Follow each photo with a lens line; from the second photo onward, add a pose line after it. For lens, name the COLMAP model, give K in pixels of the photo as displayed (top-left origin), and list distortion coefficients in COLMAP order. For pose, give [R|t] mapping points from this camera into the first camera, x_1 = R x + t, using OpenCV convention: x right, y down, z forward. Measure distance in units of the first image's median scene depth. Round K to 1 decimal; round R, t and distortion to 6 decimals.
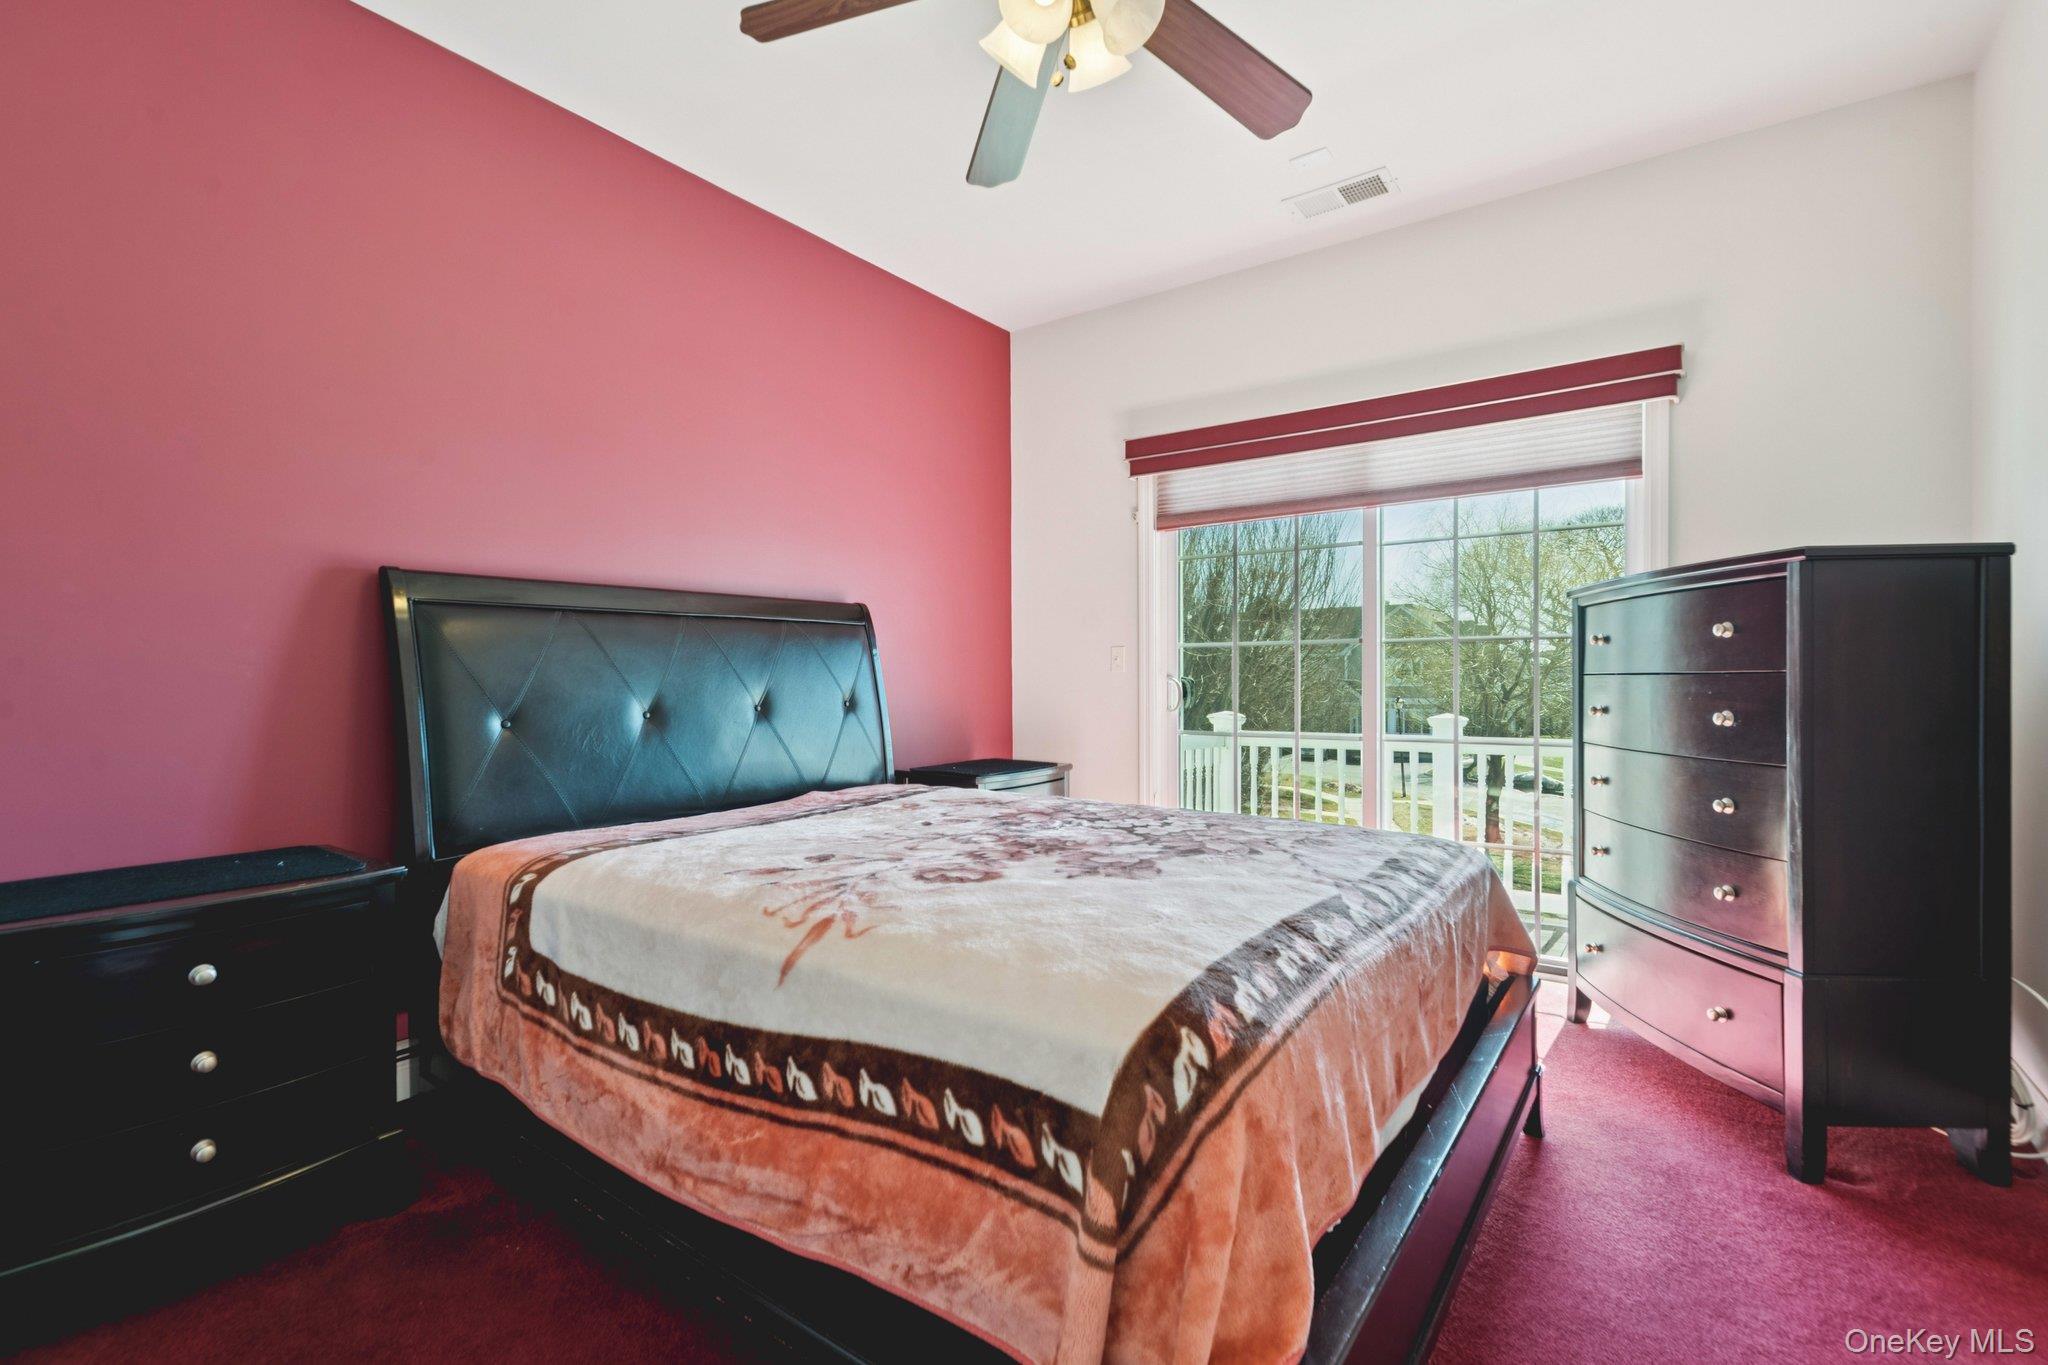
lens RADIAL K [[939.0, 0, 1024.7], [0, 939.0, 688.4], [0, 0, 1]] dist [0.001582, -0.000866]
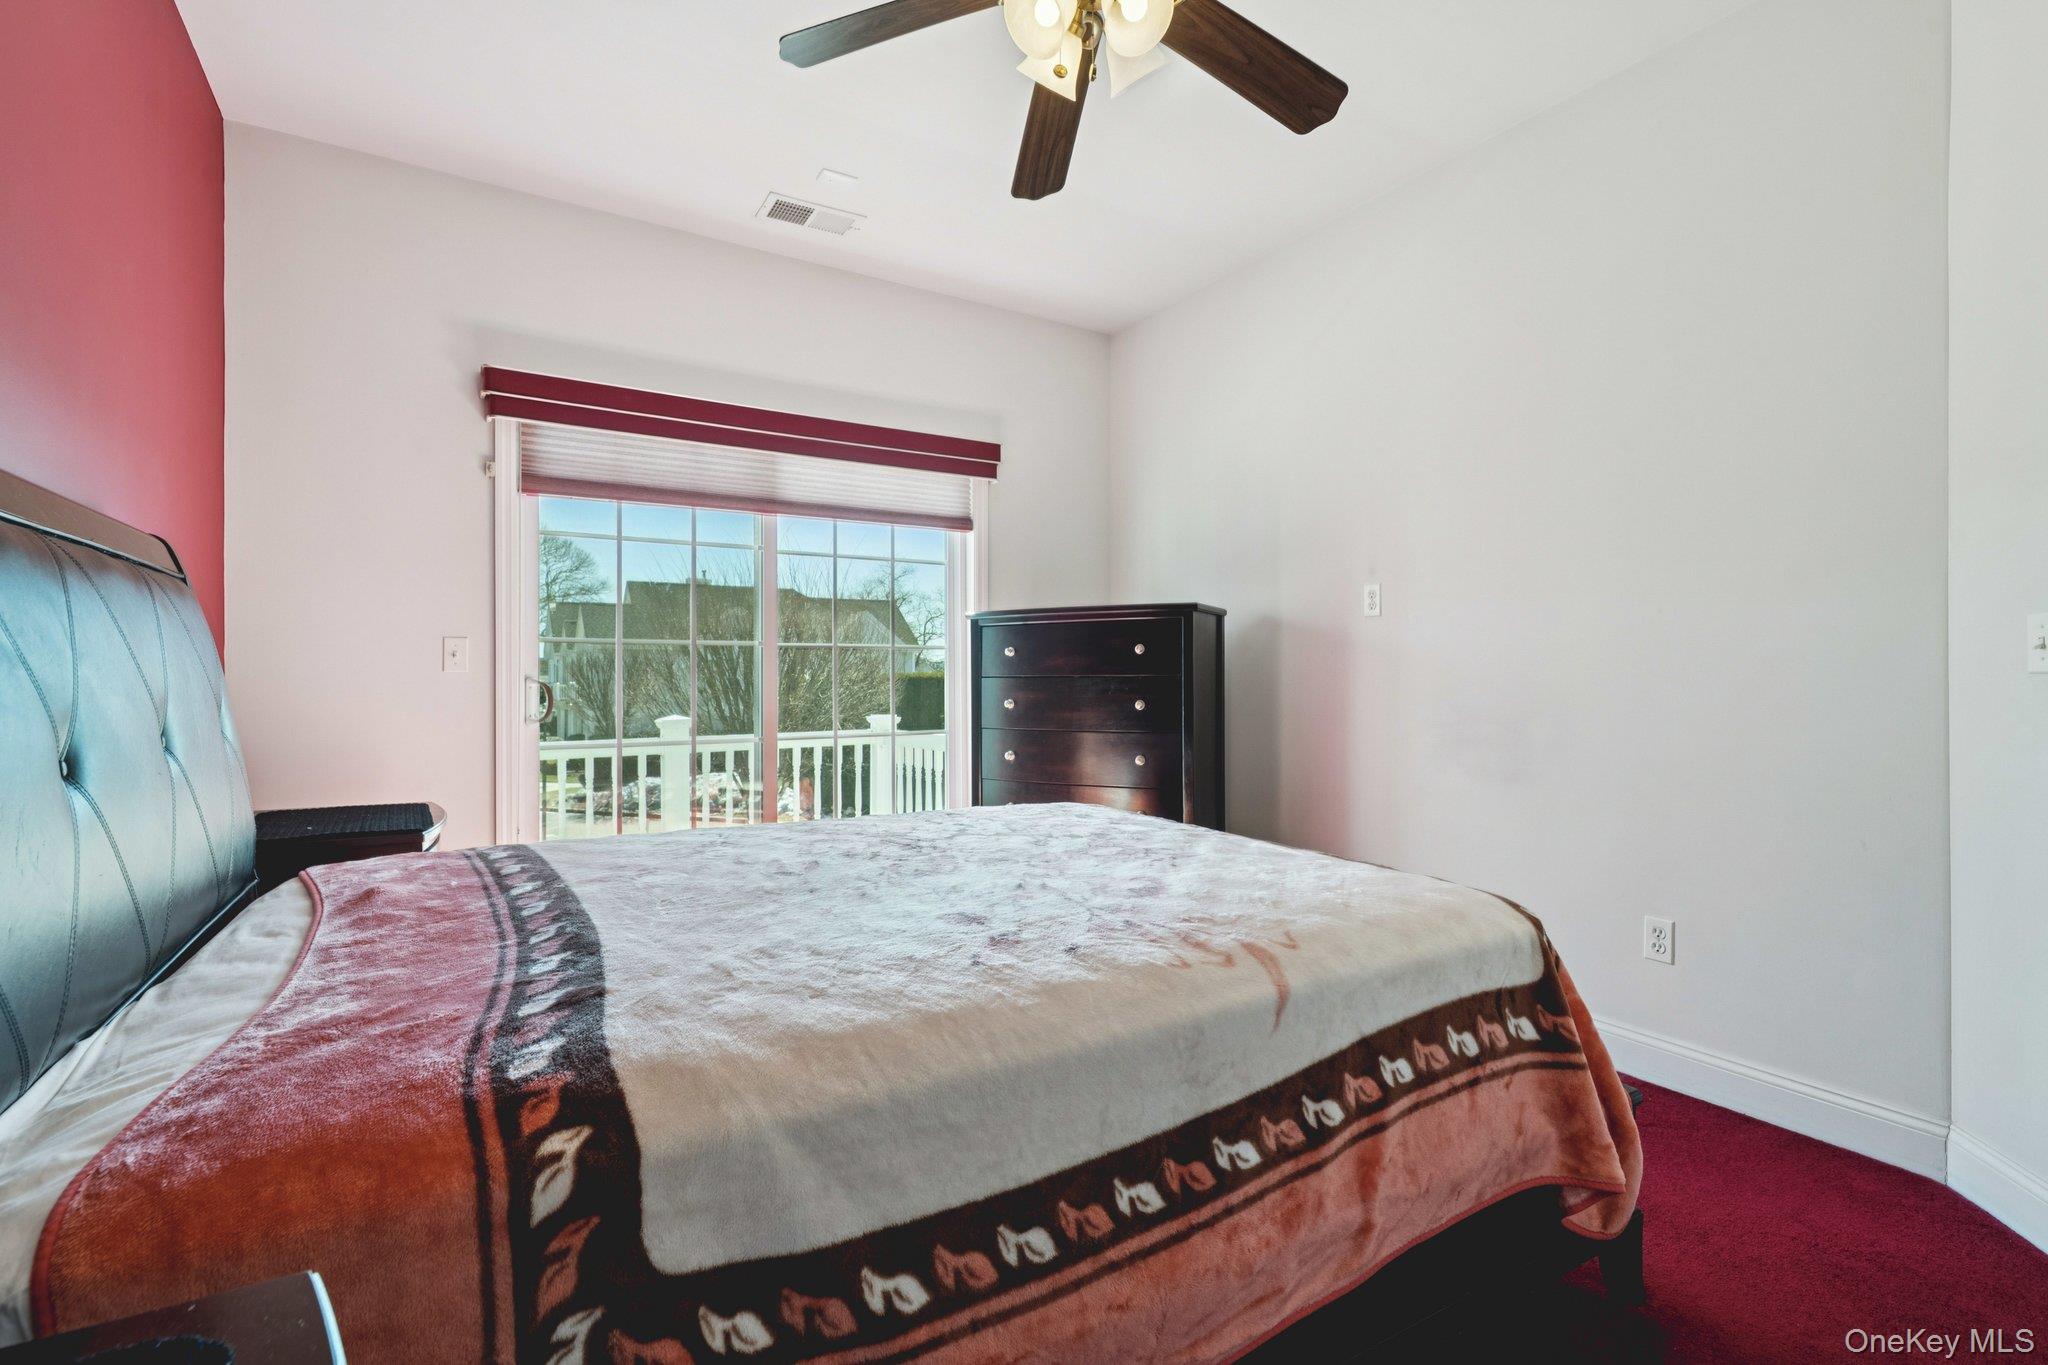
lens RADIAL K [[925.3, 0, 1024.0], [0, 925.3, 682.5], [0, 0, 1]] dist [-0.003425, -0.000384]
pose [[0.380986, -0.000164, 0.924581, -0.541614], [0.009517, 0.999948, -0.003744, -0.002989], [-0.924532, 0.010226, 0.380968, 0.416093]]
